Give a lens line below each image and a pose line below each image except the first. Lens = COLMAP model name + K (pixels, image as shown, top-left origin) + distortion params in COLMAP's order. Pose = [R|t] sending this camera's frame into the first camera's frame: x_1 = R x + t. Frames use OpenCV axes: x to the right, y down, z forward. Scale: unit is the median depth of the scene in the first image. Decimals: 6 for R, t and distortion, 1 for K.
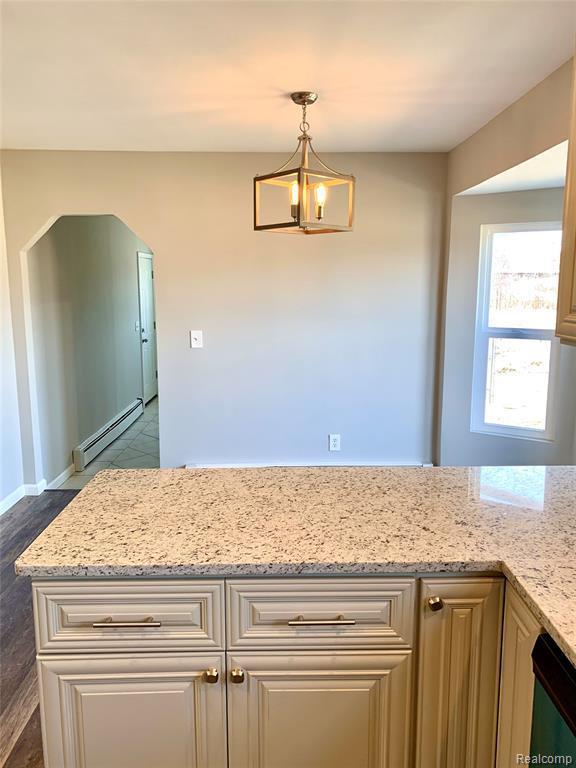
lens RADIAL K [[597.4, 0, 290.5], [0, 597.4, 383.9], [0, 0, 1]] dist [0.023642, -0.017715]
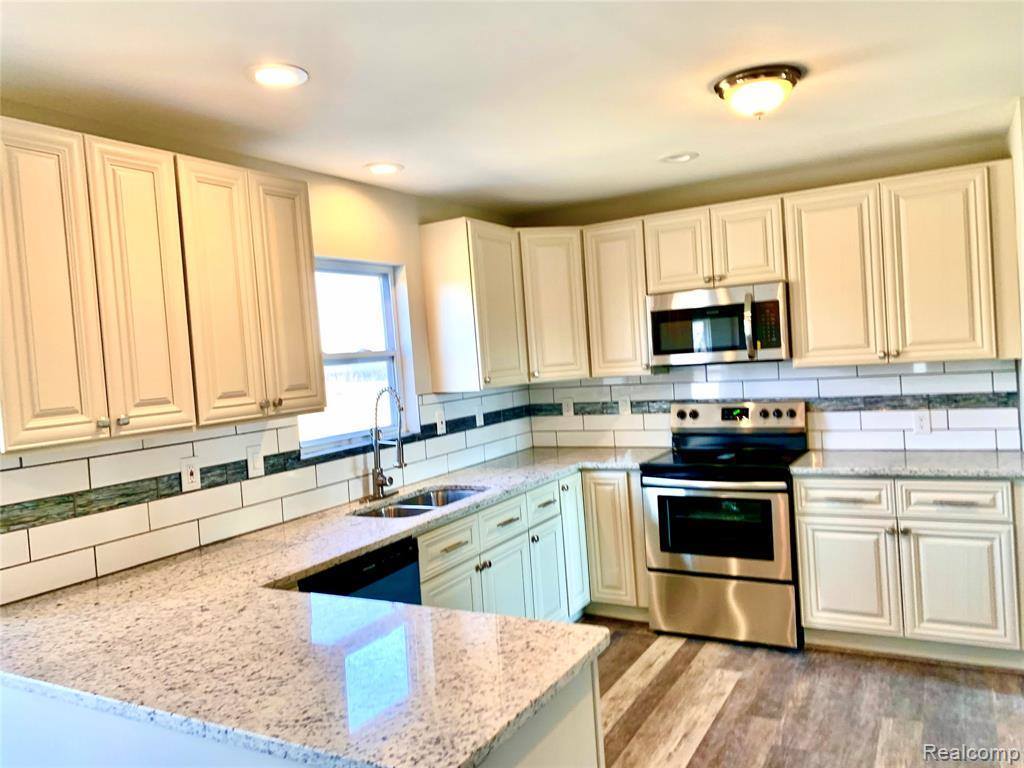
lens RADIAL K [[796.5, 0, 510.6], [0, 796.5, 382.3], [0, 0, 1]] dist [0.023642, -0.017715]
pose [[-0.862556, 0.039023, 0.504454, -0.725319], [0.153856, 0.970037, 0.188035, -0.267334], [-0.482001, 0.239804, -0.842715, 1.516403]]
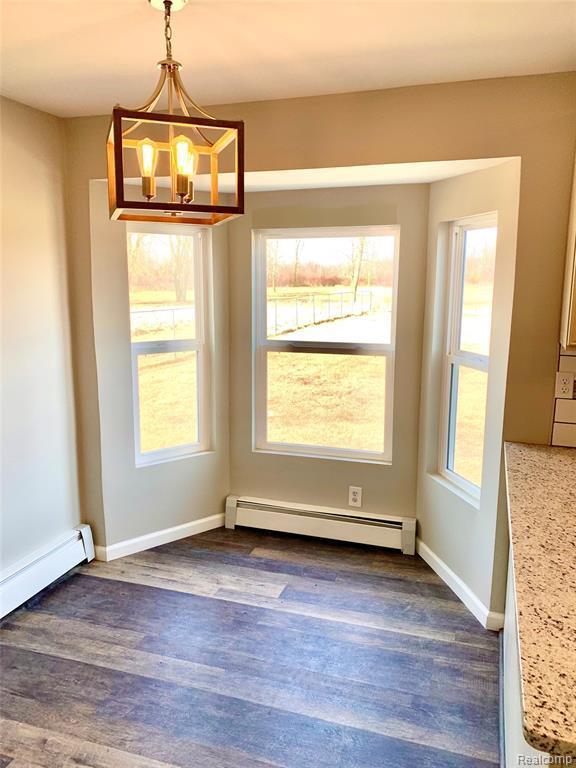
lens RADIAL K [[597.4, 0, 288.3], [0, 597.4, 380.7], [0, 0, 1]] dist [0.023642, -0.017715]
pose [[0.333676, -0.163964, 0.928319, -0.825885], [0.157515, 0.980611, 0.116582, -0.223613], [-0.929435, 0.107324, 0.353033, 1.055130]]
